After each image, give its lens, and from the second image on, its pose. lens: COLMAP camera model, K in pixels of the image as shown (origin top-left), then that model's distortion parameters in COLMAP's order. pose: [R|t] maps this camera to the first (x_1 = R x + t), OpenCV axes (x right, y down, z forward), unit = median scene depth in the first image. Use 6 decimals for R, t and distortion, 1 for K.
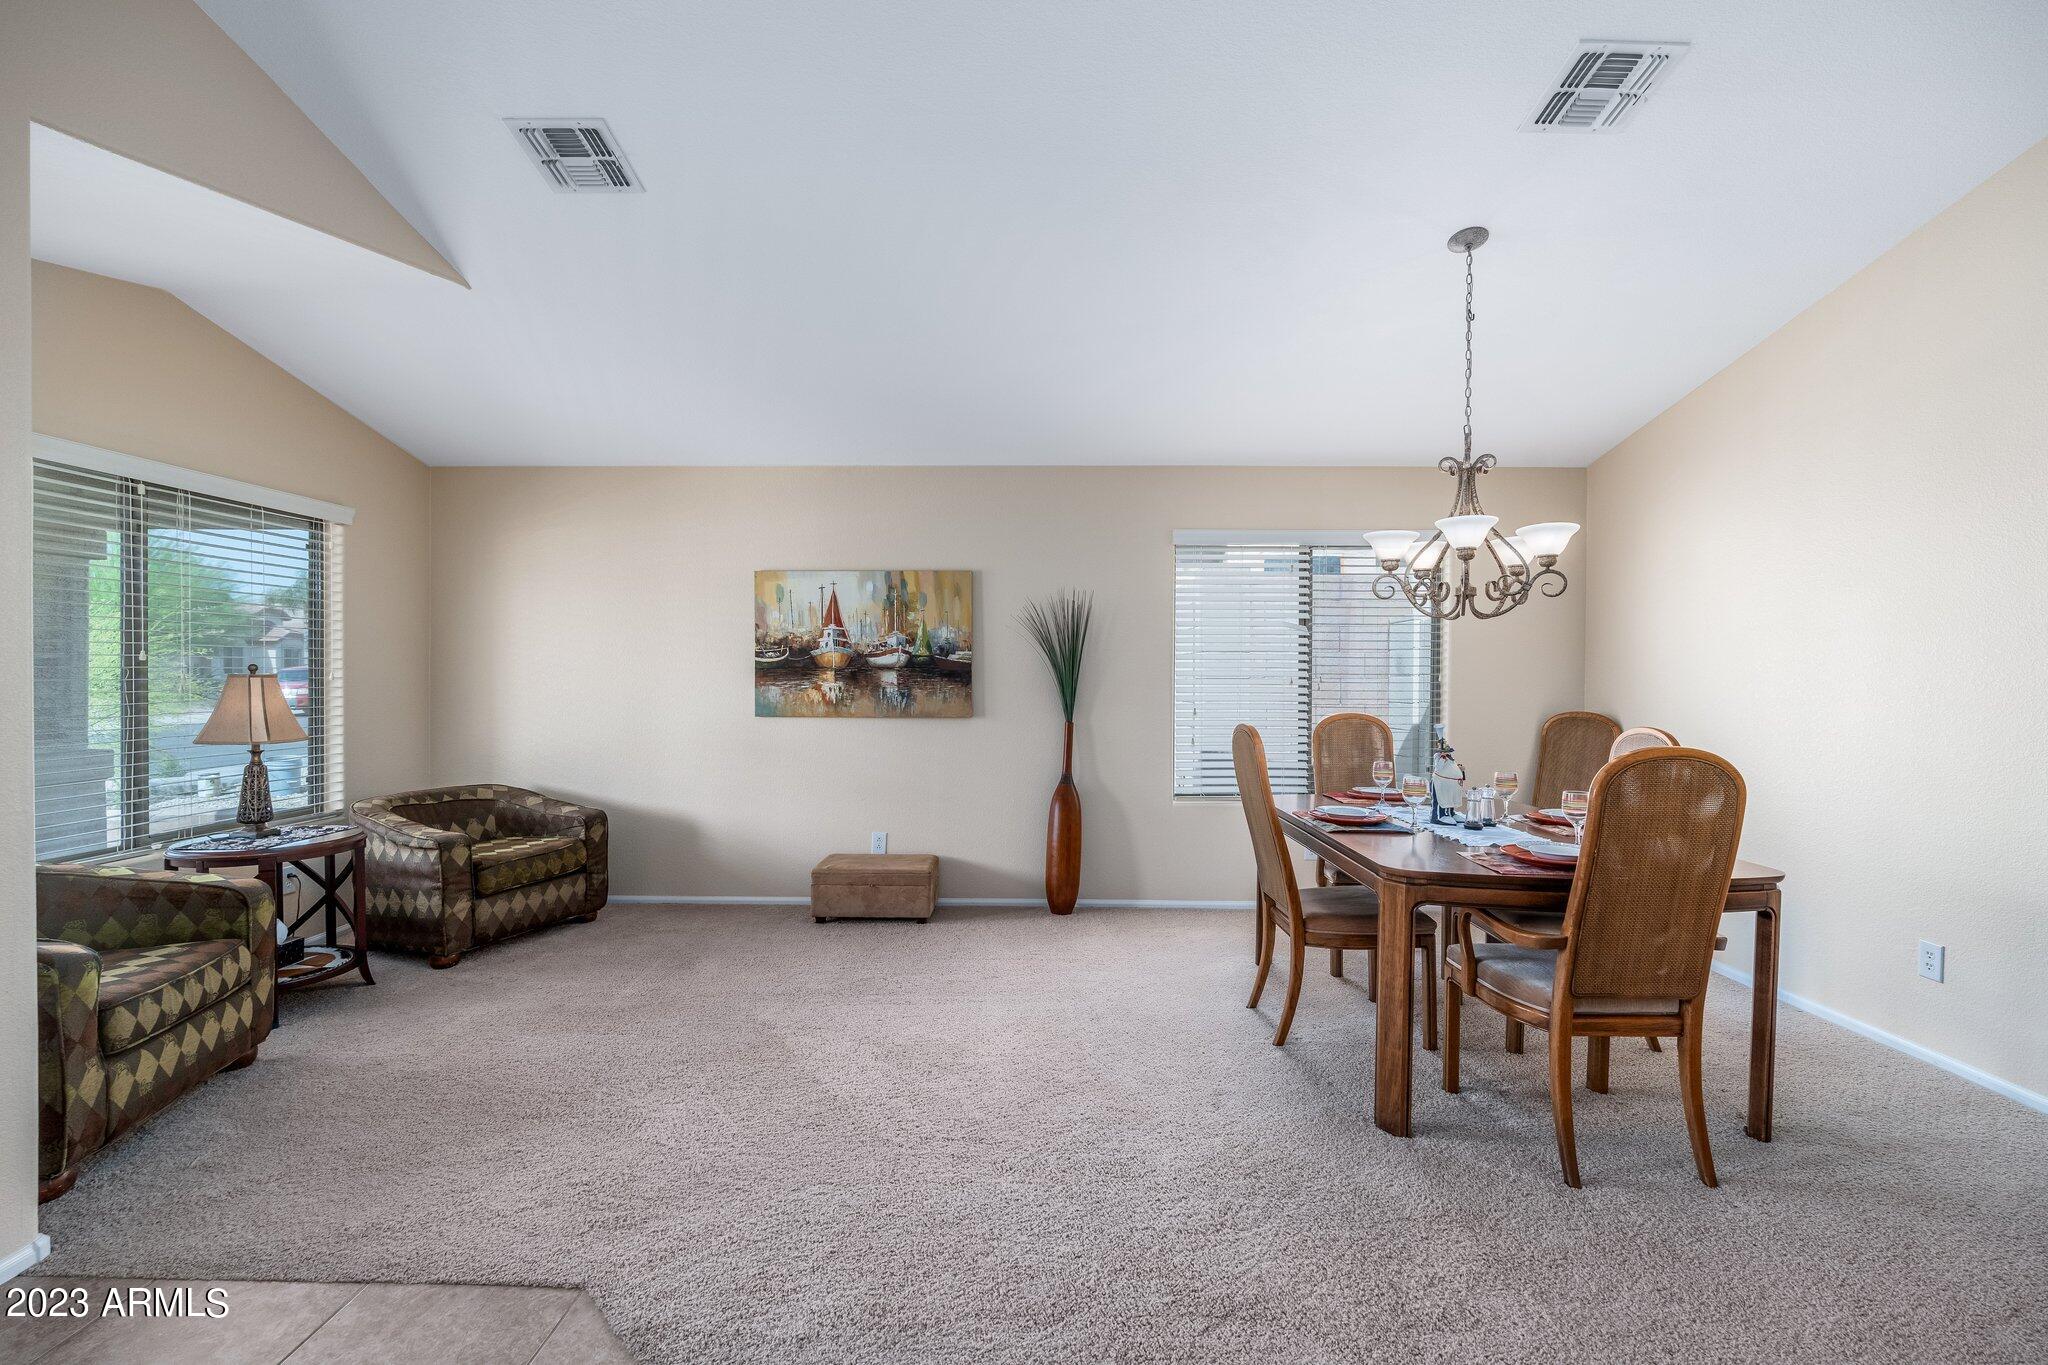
lens RADIAL K [[894.0, 0, 1028.2], [0, 894.0, 684.8], [0, 0, 1]] dist [-0.006994, 0.000501]
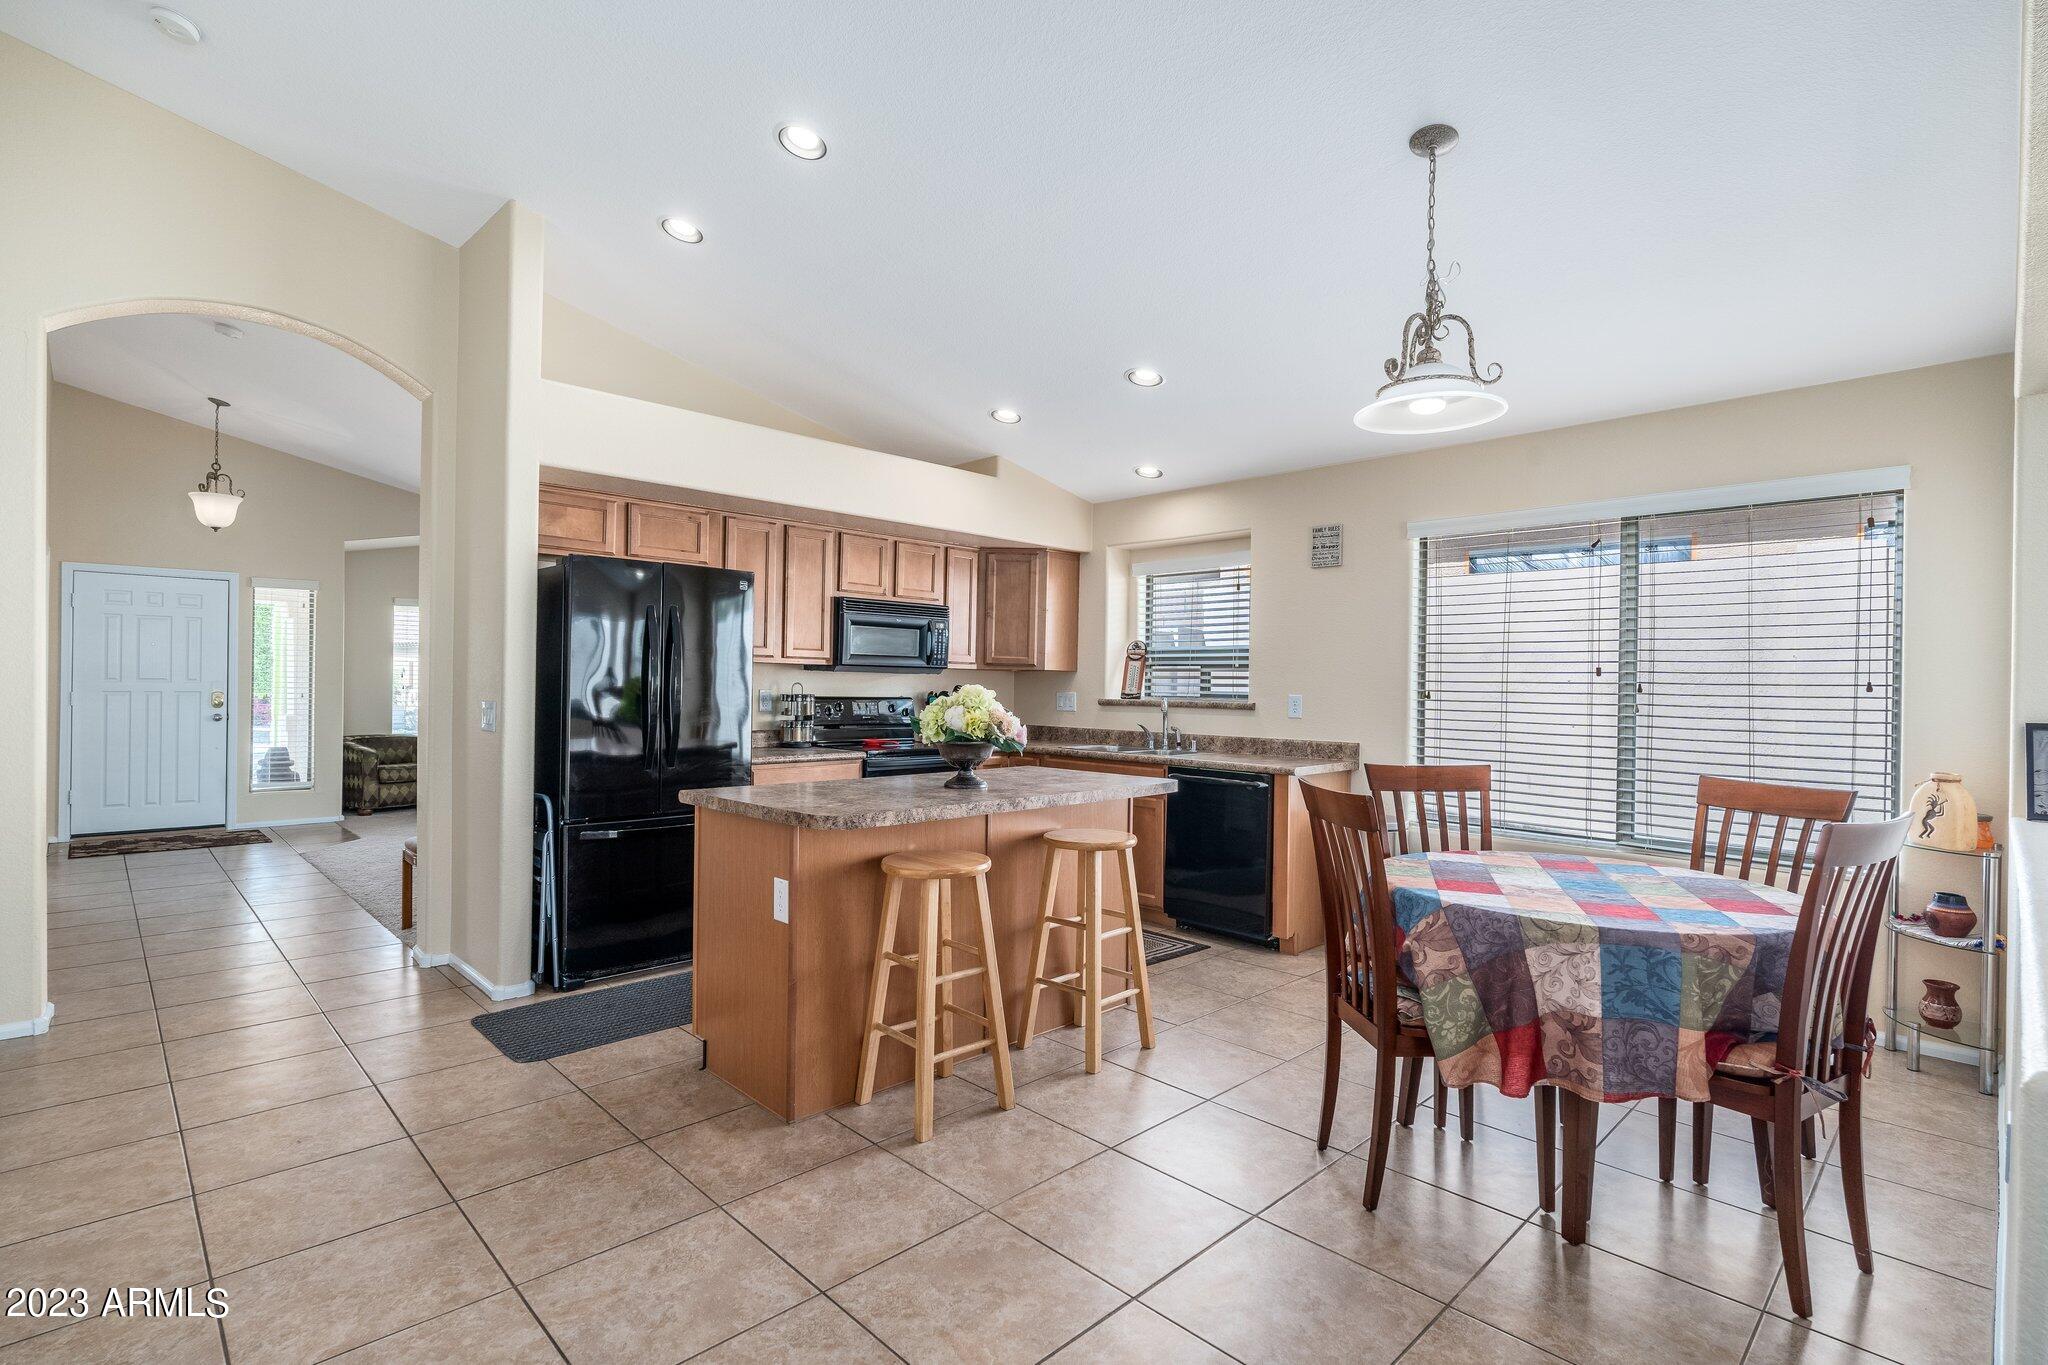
lens RADIAL K [[968.3, 0, 1020.1], [0, 968.3, 686.1], [0, 0, 1]] dist [-0.000815, -0.000132]
pose [[0.707298, 0.005775, -0.706892, 1.638549], [-0.016711, 0.999824, -0.008552, 0.007496], [0.706718, 0.017862, 0.707270, 0.022162]]
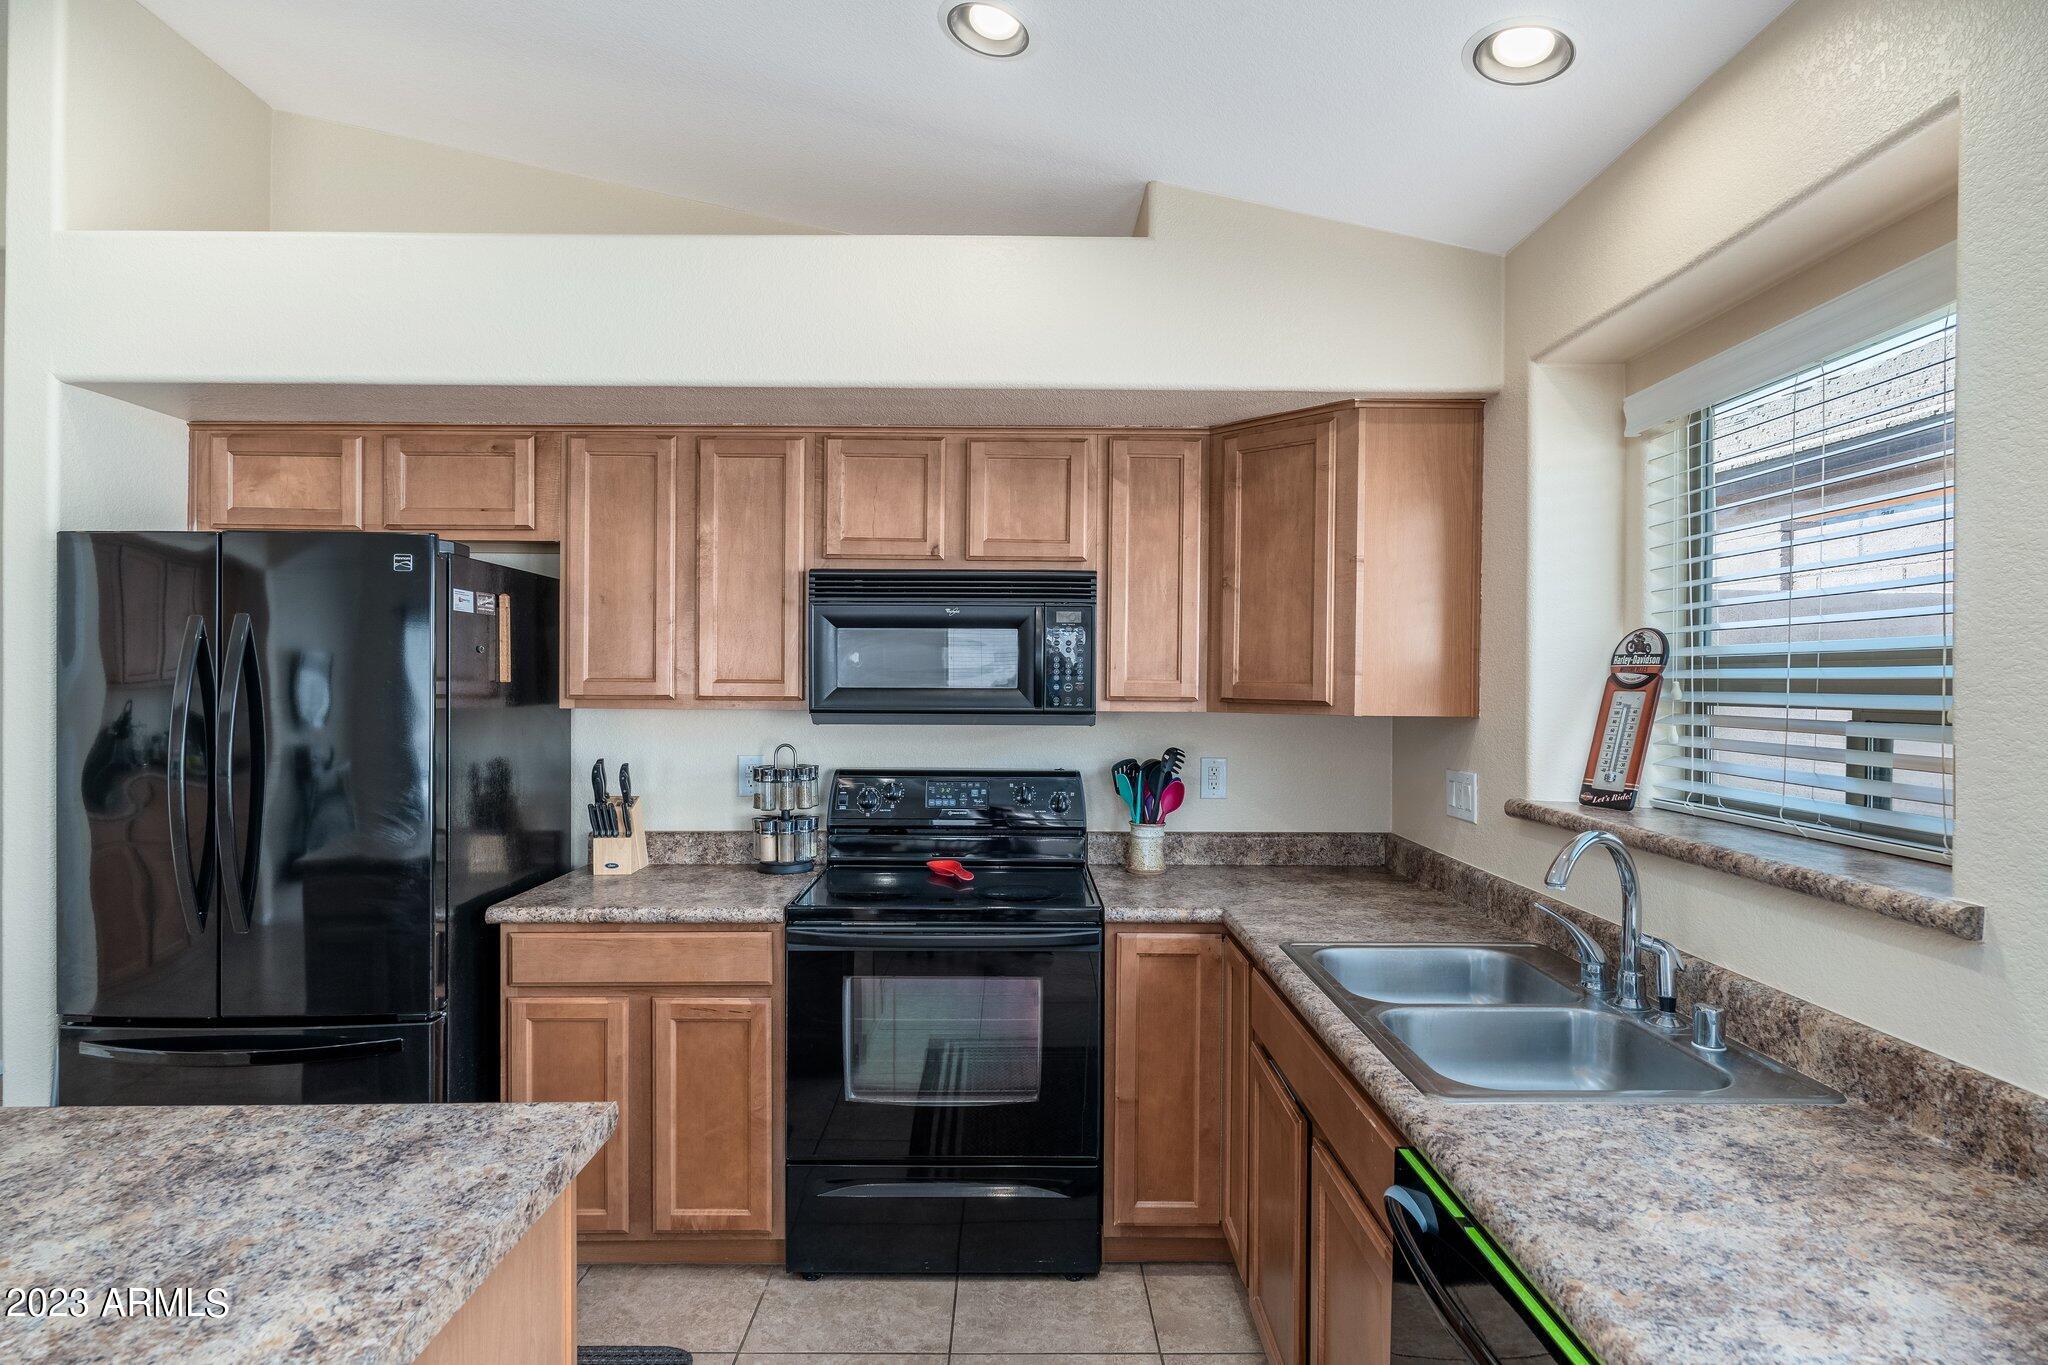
lens RADIAL K [[1053.8, 0, 1022.8], [0, 1053.8, 688.1], [0, 0, 1]] dist [0.001119, -0.000089]
pose [[0.018404, 0.002650, -0.999827, 1.301657], [-0.011989, 0.999925, 0.002429, -0.037034], [0.999759, 0.011942, 0.018434, 0.747018]]
